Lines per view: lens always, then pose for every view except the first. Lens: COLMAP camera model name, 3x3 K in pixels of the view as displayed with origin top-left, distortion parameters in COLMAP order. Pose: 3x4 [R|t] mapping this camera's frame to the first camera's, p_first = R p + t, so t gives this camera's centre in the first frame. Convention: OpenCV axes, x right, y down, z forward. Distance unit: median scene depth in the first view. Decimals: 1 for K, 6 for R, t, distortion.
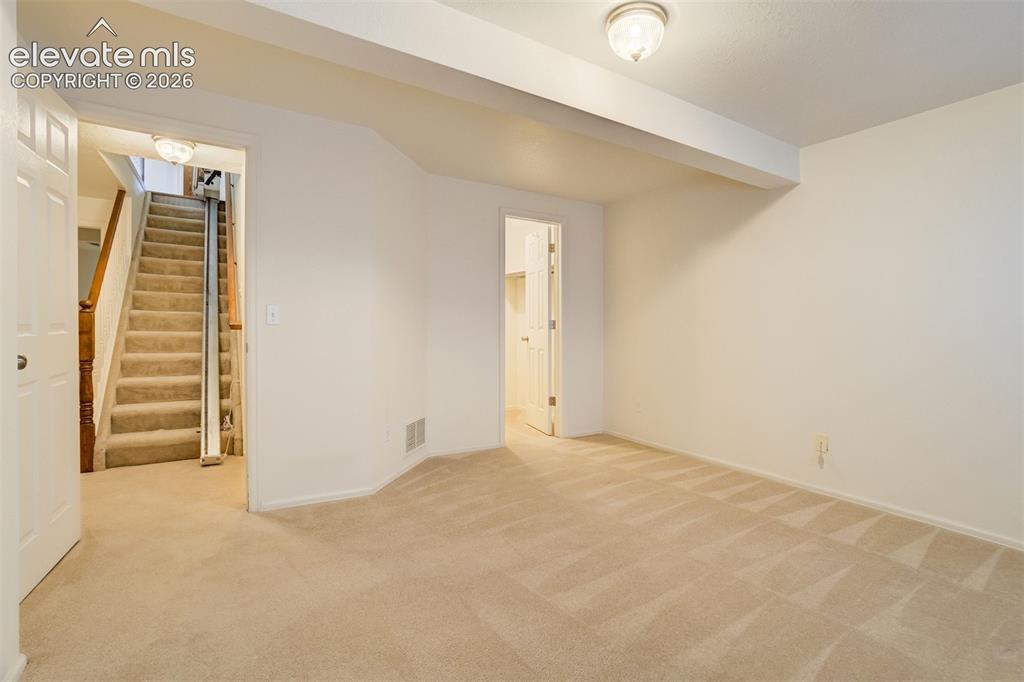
lens RADIAL K [[474.8, 0, 512.7], [0, 474.8, 329.2], [0, 0, 1]] dist [-0.061072, 0.040514]
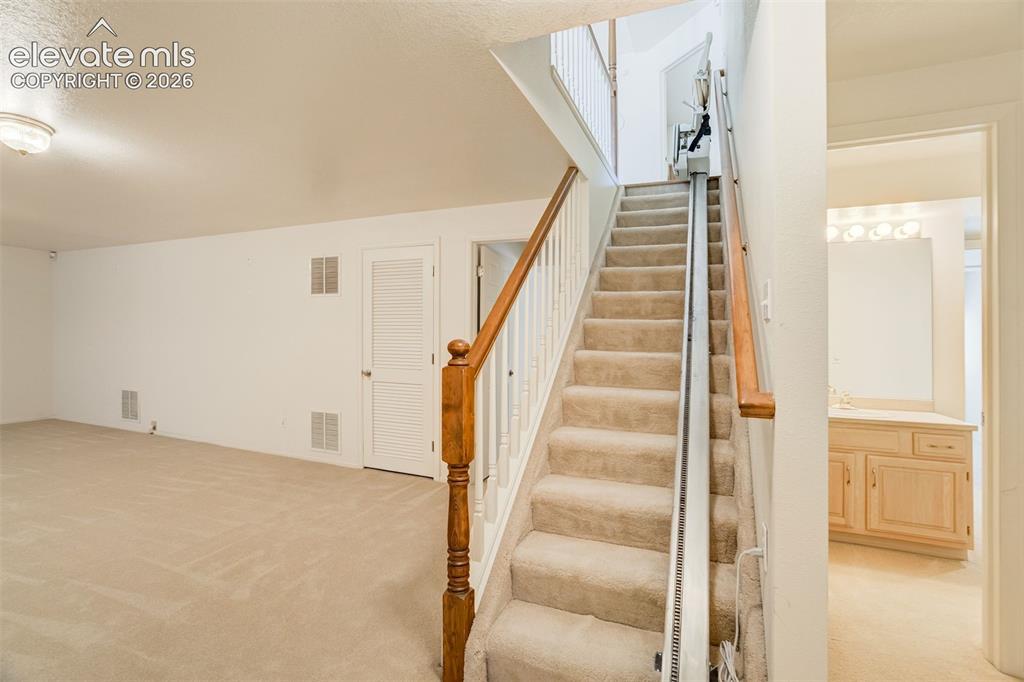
lens RADIAL K [[474.8, 0, 512.7], [0, 474.8, 329.2], [0, 0, 1]] dist [-0.061072, 0.040514]
pose [[0.572380, -0.027926, -0.819513, -0.339400], [-0.016868, 0.998807, -0.045817, -0.036895], [0.819815, 0.040048, 0.571226, 0.539801]]
